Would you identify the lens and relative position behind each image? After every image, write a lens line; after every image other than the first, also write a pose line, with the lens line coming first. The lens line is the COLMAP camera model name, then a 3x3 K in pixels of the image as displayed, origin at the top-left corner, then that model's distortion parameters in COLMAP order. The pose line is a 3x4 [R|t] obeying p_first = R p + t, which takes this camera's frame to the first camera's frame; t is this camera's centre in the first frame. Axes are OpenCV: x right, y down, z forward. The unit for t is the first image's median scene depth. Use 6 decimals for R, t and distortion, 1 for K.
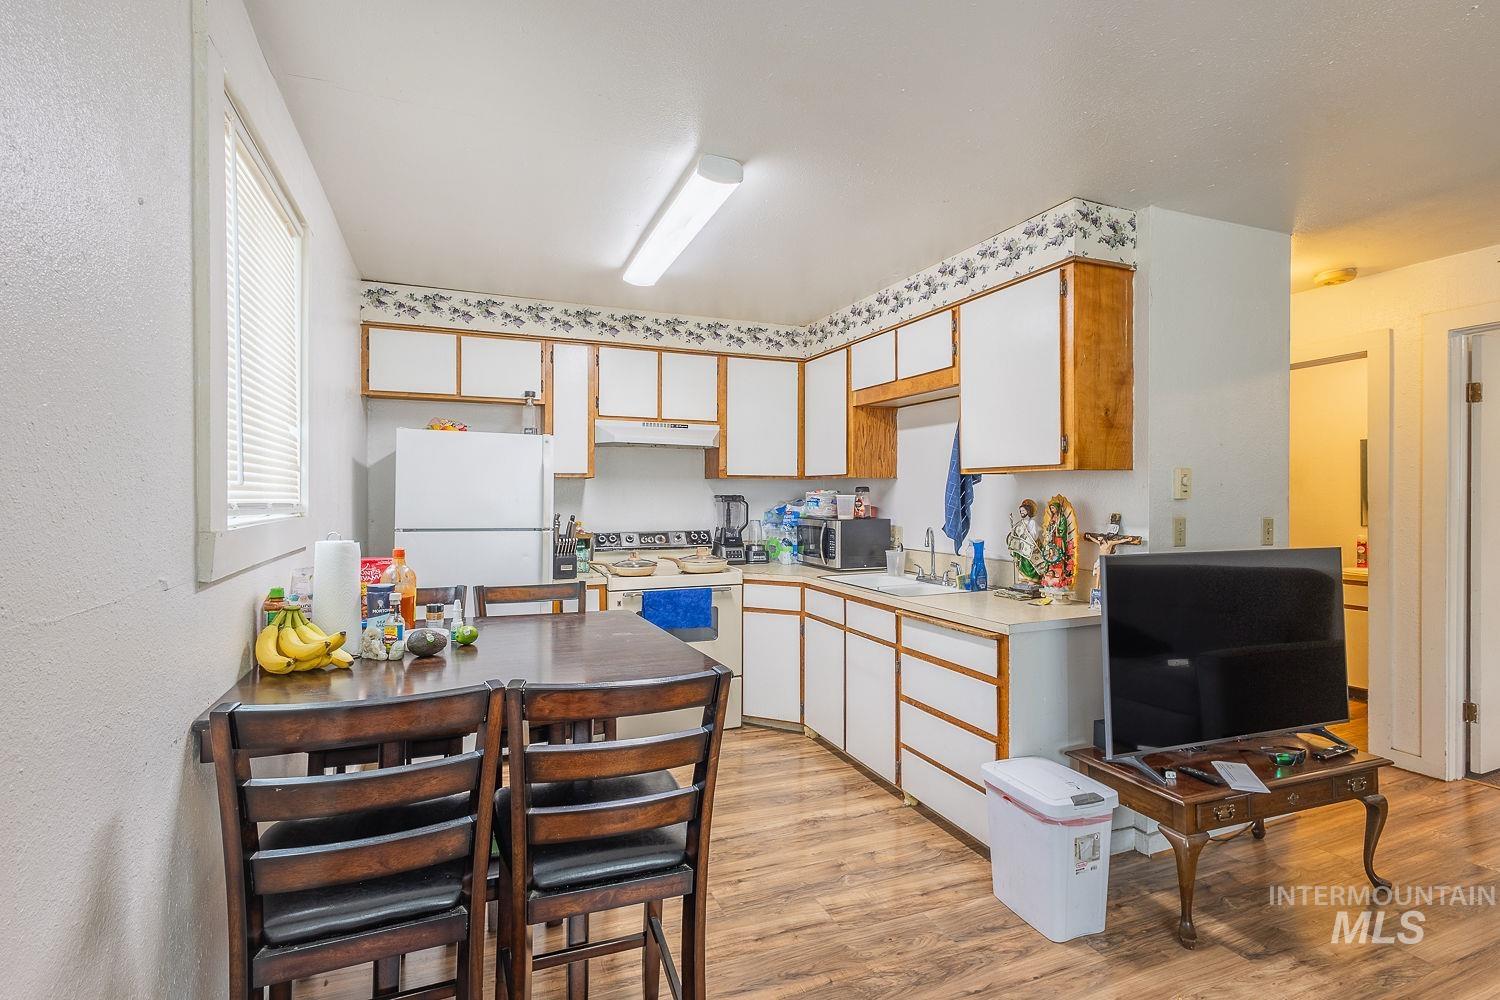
lens RADIAL K [[705.0, 0, 741.6], [0, 705.0, 497.9], [0, 0, 1]] dist [0.006506, 0.000091]
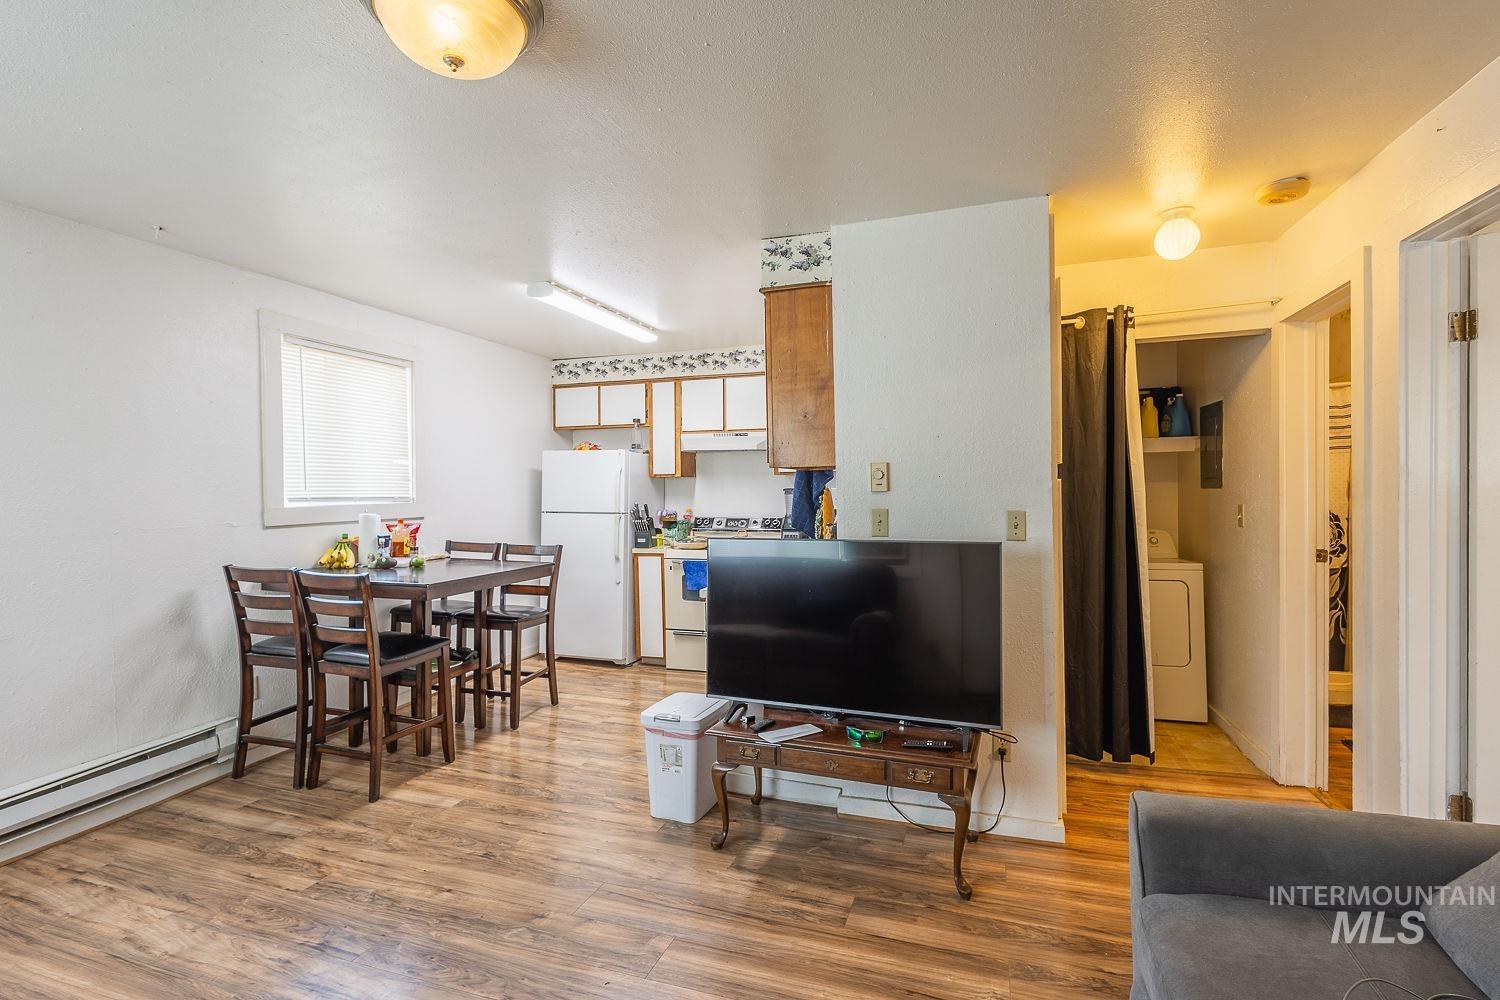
lens RADIAL K [[705.0, 0, 741.6], [0, 705.0, 497.9], [0, 0, 1]] dist [0.006506, 0.000091]
pose [[0.748874, 0.000686, -0.662712, 0.848285], [0.008342, 0.999910, 0.010461, -0.001337], [0.662660, -0.013363, 0.748801, 0.056043]]
